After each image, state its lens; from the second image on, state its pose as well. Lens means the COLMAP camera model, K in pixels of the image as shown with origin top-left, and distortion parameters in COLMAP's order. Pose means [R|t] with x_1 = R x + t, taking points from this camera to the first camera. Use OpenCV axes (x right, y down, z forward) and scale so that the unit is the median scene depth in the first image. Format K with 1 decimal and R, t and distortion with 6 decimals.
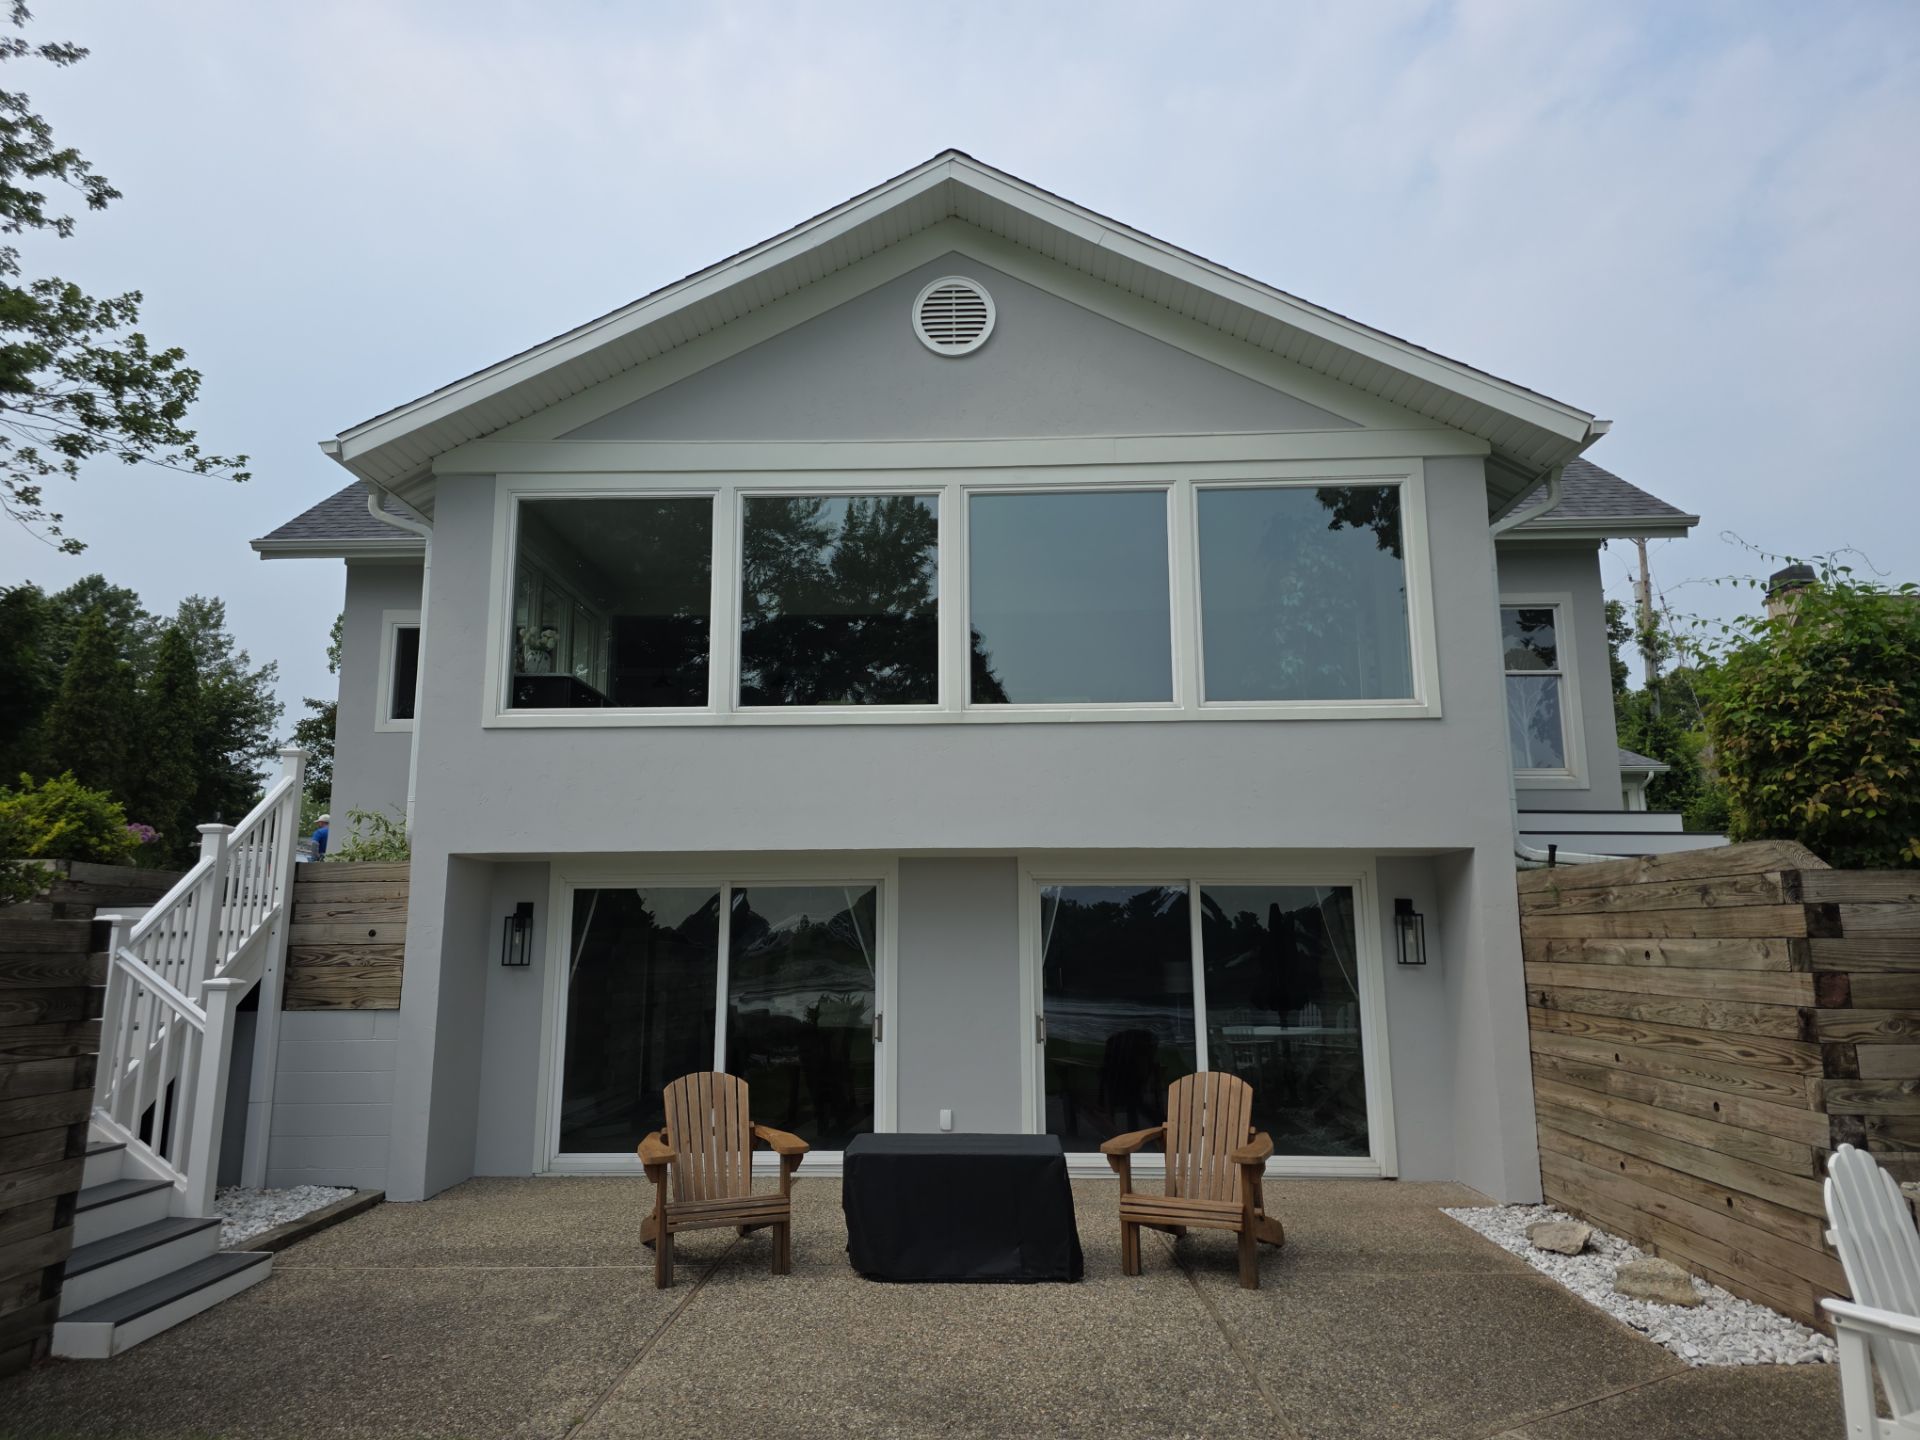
lens RADIAL K [[1276.5, 0, 956.1], [0, 1276.5, 706.2], [0, 0, 1]] dist [0.045132, -0.044788]
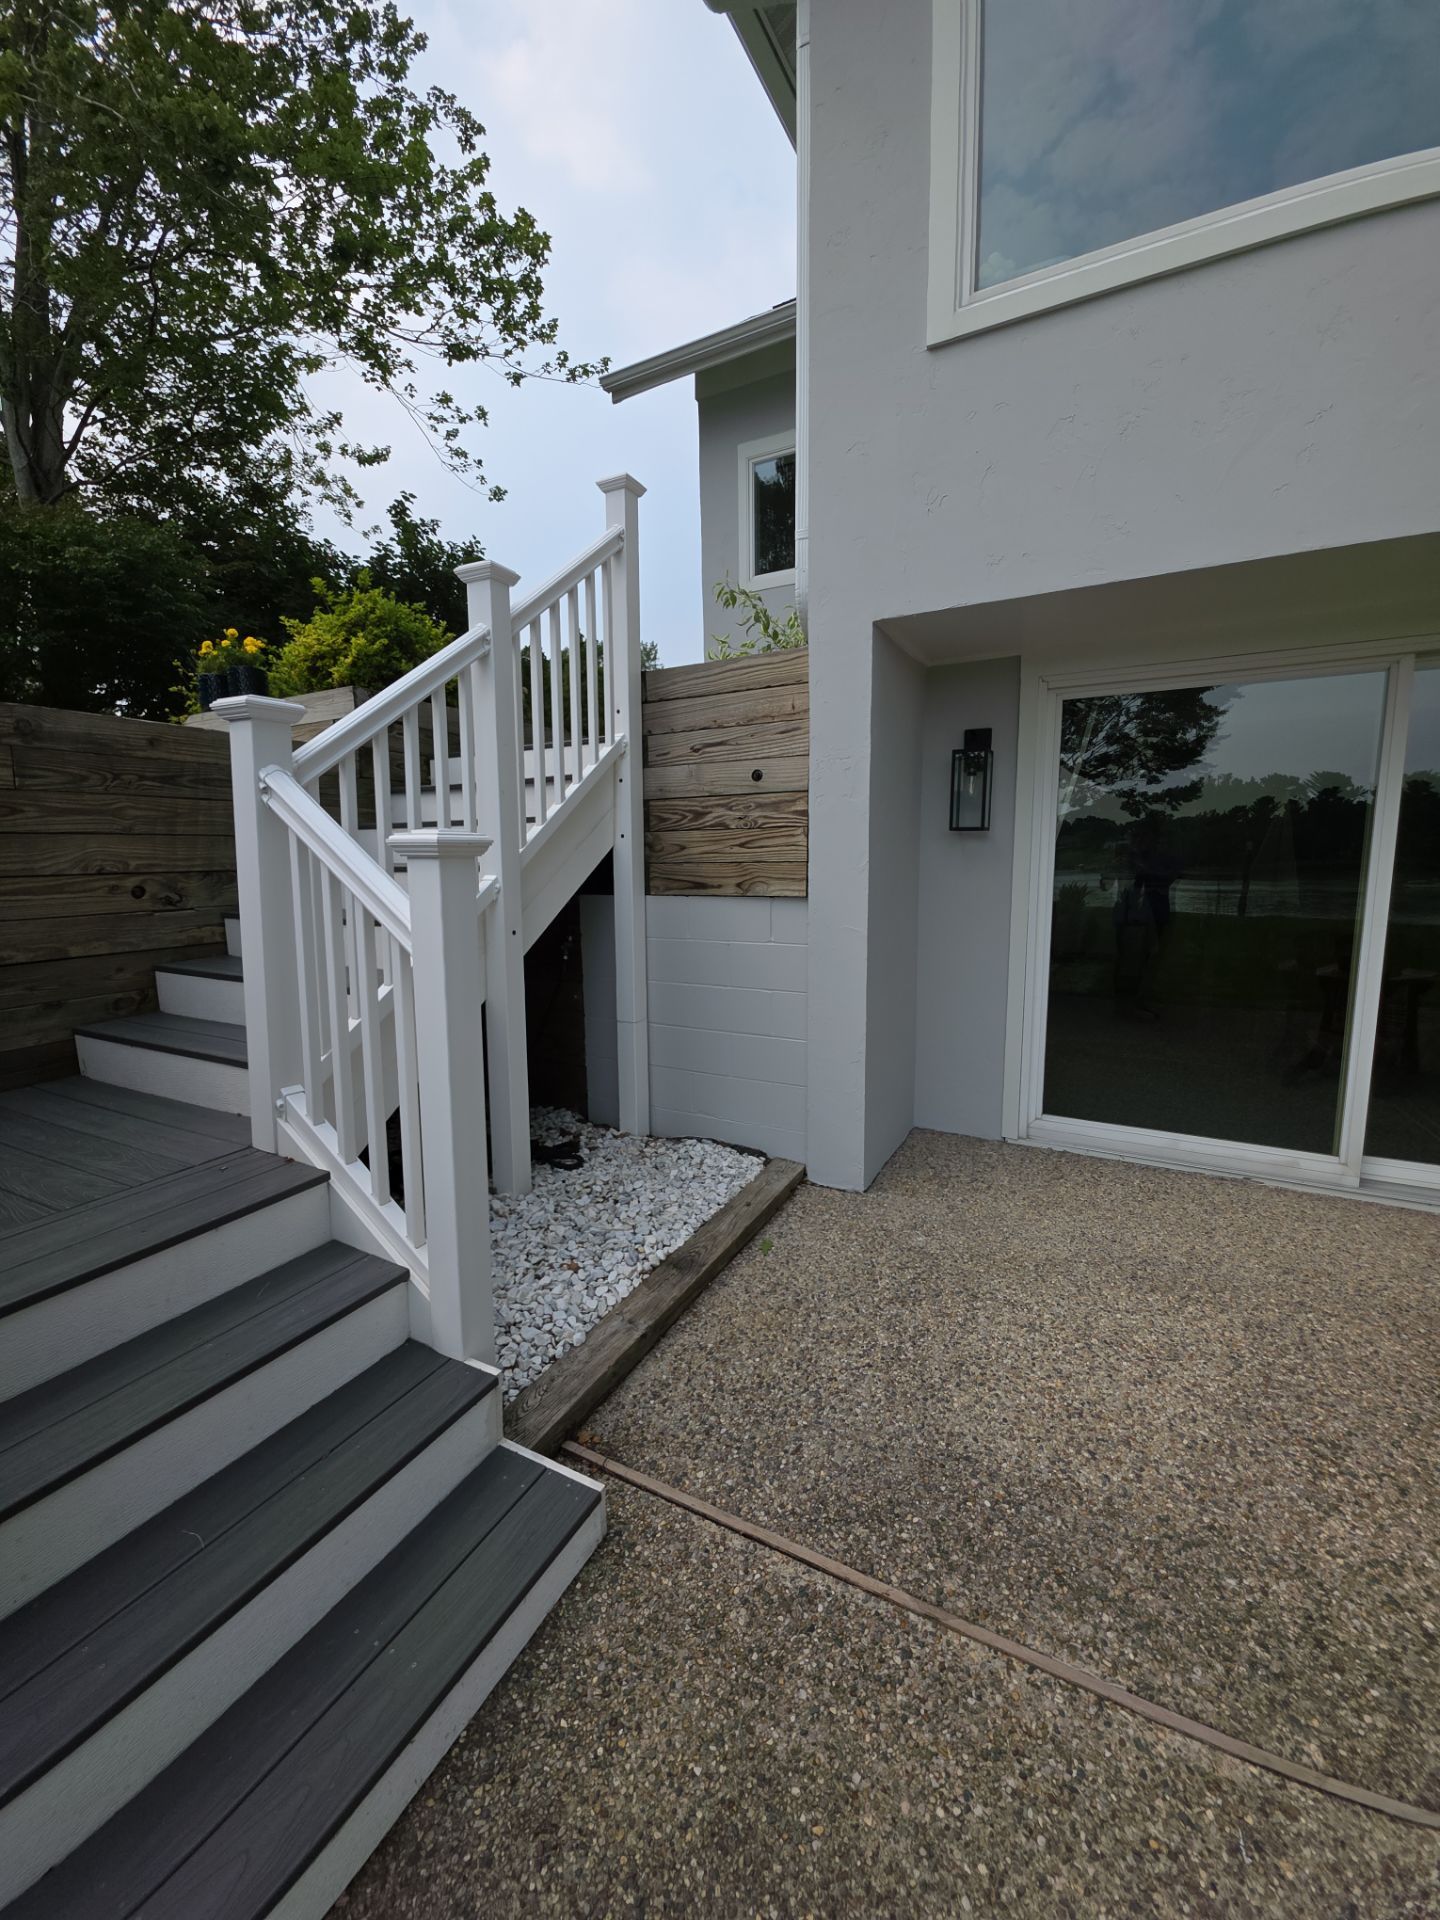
lens RADIAL K [[773.2, 0, 720.0], [0, 773.2, 960.0], [0, 0, 1]] dist [-0.007148, -0.000300]
pose [[0.894839, 0.058598, -0.442527, -0.300258], [0.089737, 0.947494, 0.306923, 0.144621], [0.437277, -0.314357, 0.842596, 0.651924]]
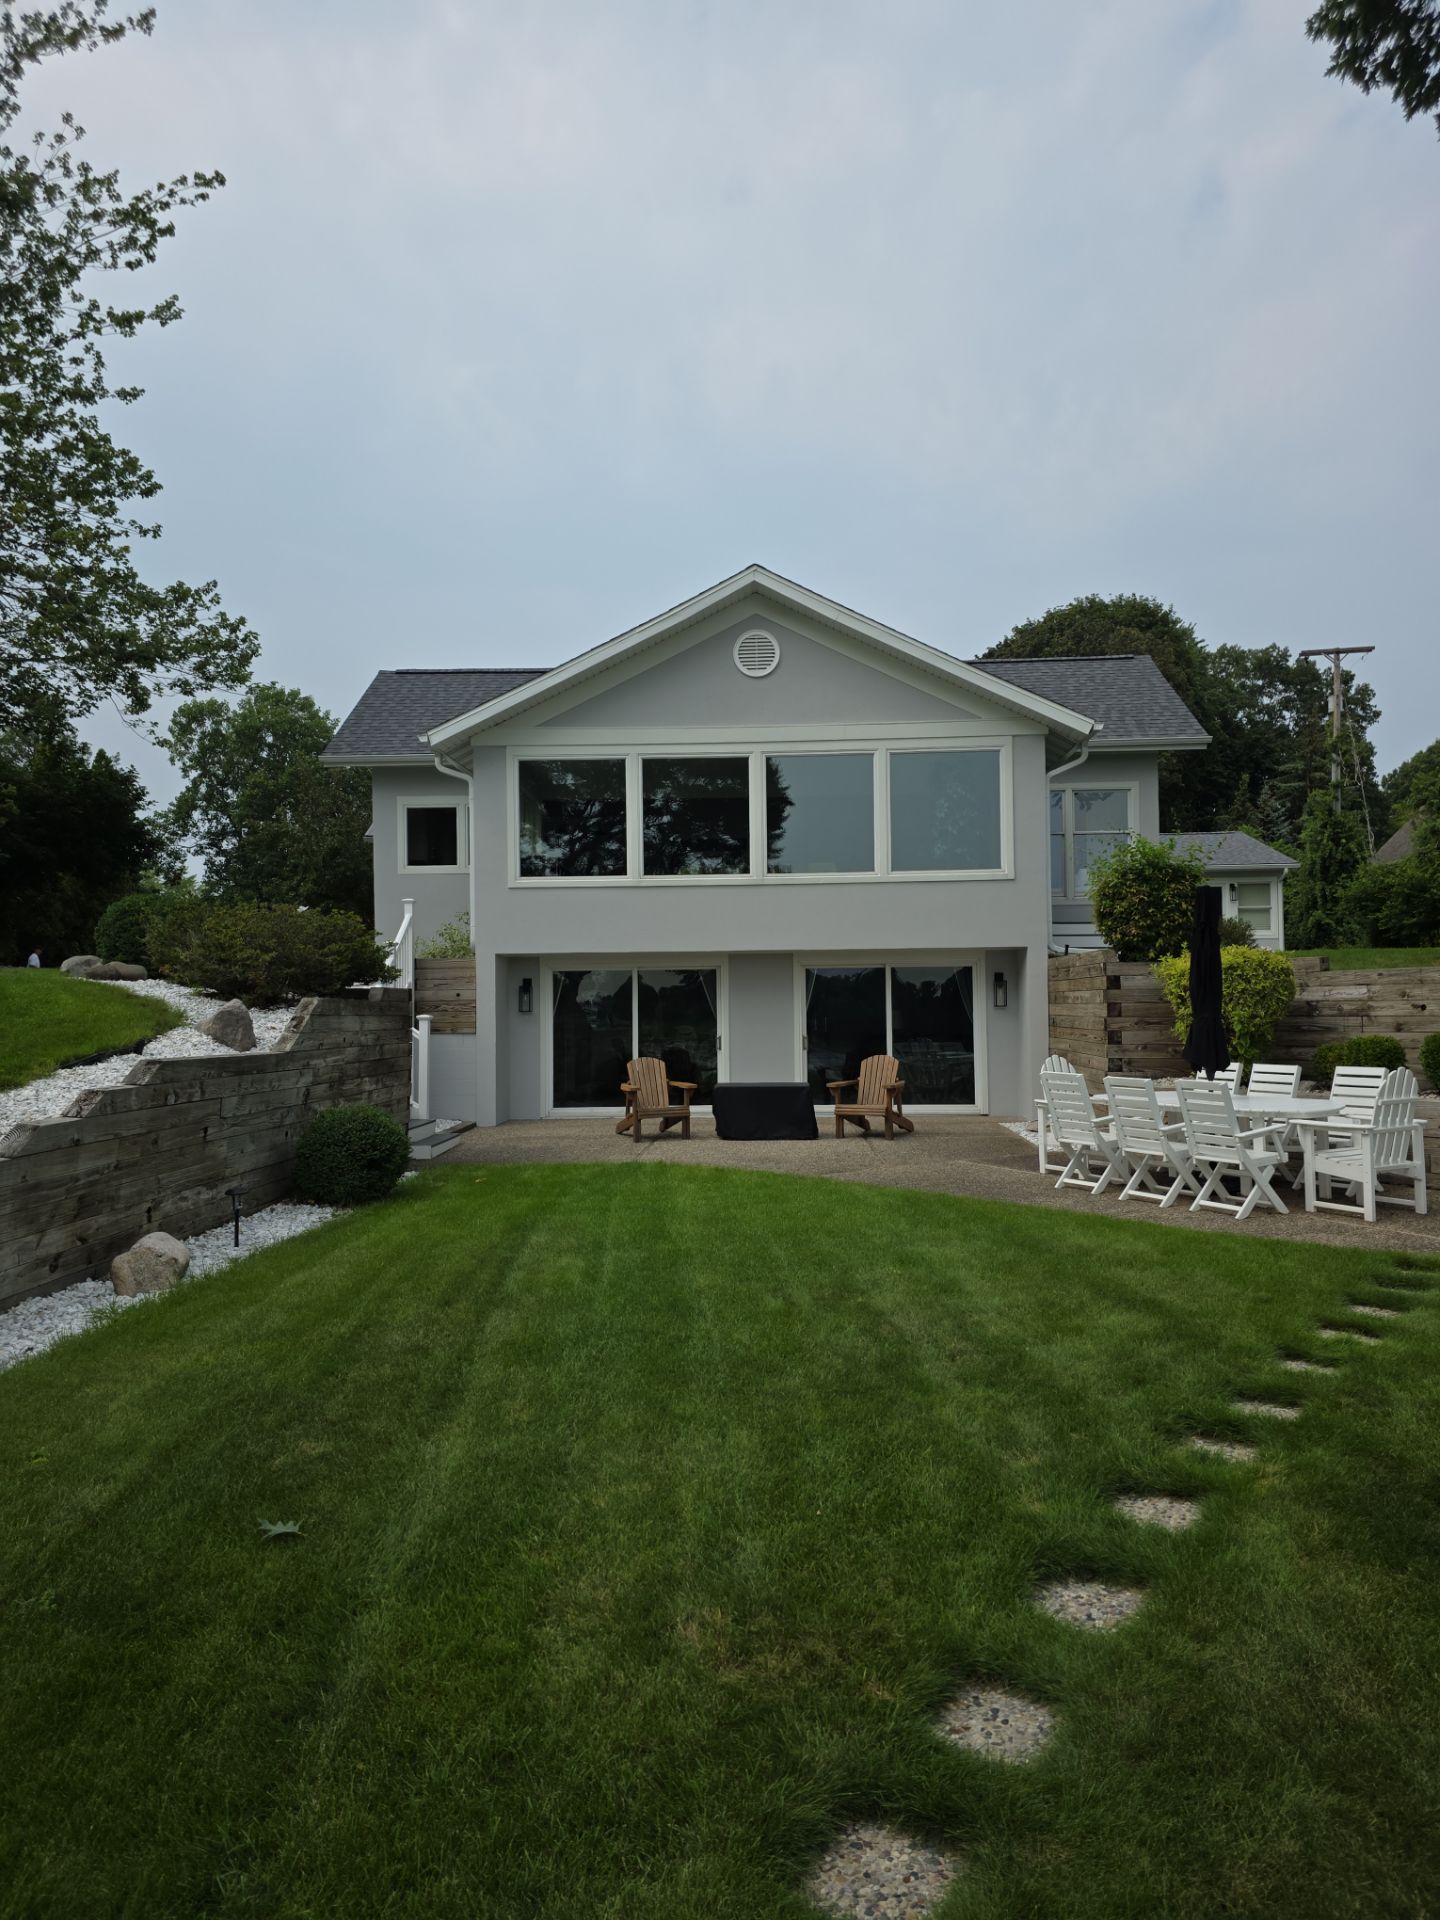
lens RADIAL K [[1276.5, 0, 767.0], [0, 1276.5, 962.1], [0, 0, 1]] dist [0.045132, -0.044788]
pose [[0.999883, -0.008313, 0.012868, -0.015024], [0.006347, 0.989281, 0.145887, -0.148743], [-0.013943, -0.145788, 0.989218, -0.894395]]
